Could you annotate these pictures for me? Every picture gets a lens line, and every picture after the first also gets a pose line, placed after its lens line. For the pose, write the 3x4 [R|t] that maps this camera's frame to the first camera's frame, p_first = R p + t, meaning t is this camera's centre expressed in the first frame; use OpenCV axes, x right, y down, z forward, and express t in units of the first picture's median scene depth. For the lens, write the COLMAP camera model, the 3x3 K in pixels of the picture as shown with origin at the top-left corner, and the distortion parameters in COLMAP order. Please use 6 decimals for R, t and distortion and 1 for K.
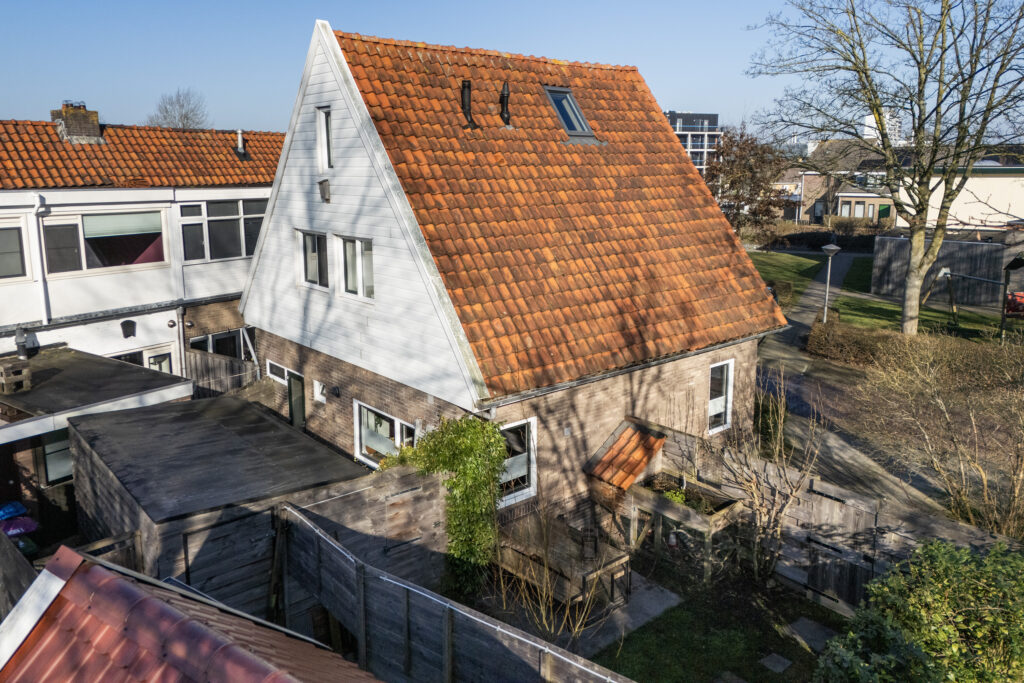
lens RADIAL K [[757.8, 0, 514.5], [0, 757.8, 310.3], [0, 0, 1]] dist [0.058846, -0.053117]
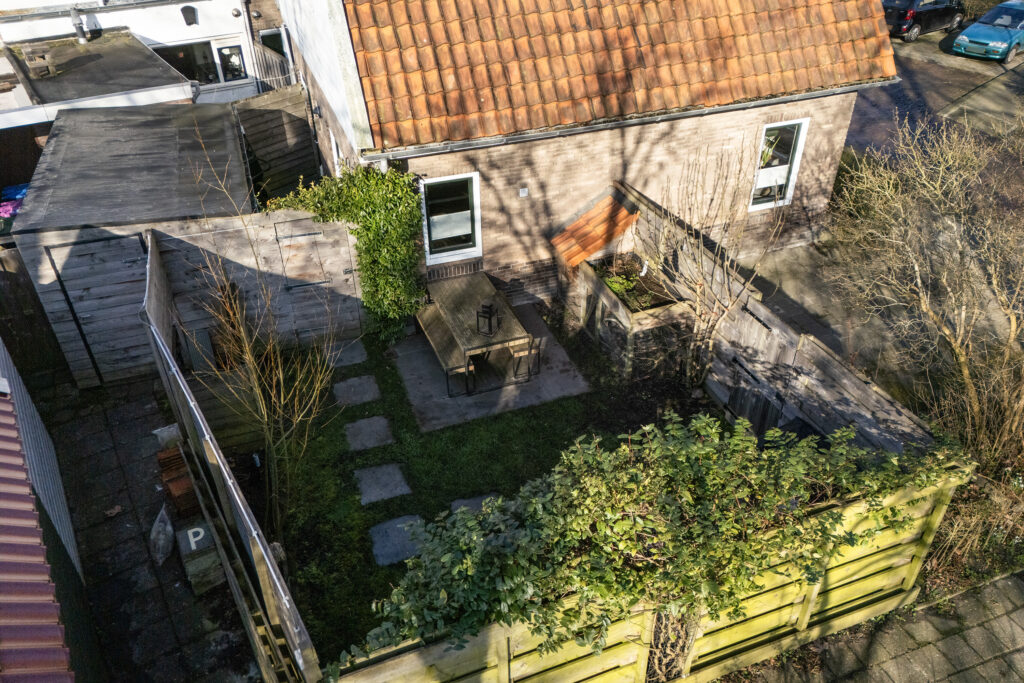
lens RADIAL K [[754.8, 0, 512.9], [0, 754.8, 355.9], [0, 0, 1]] dist [0.058100, -0.043554]
pose [[0.936102, 0.200624, -0.288900, 0.348071], [-0.057412, 0.897511, 0.437239, -0.051014], [0.347011, -0.392714, 0.851680, 0.176258]]
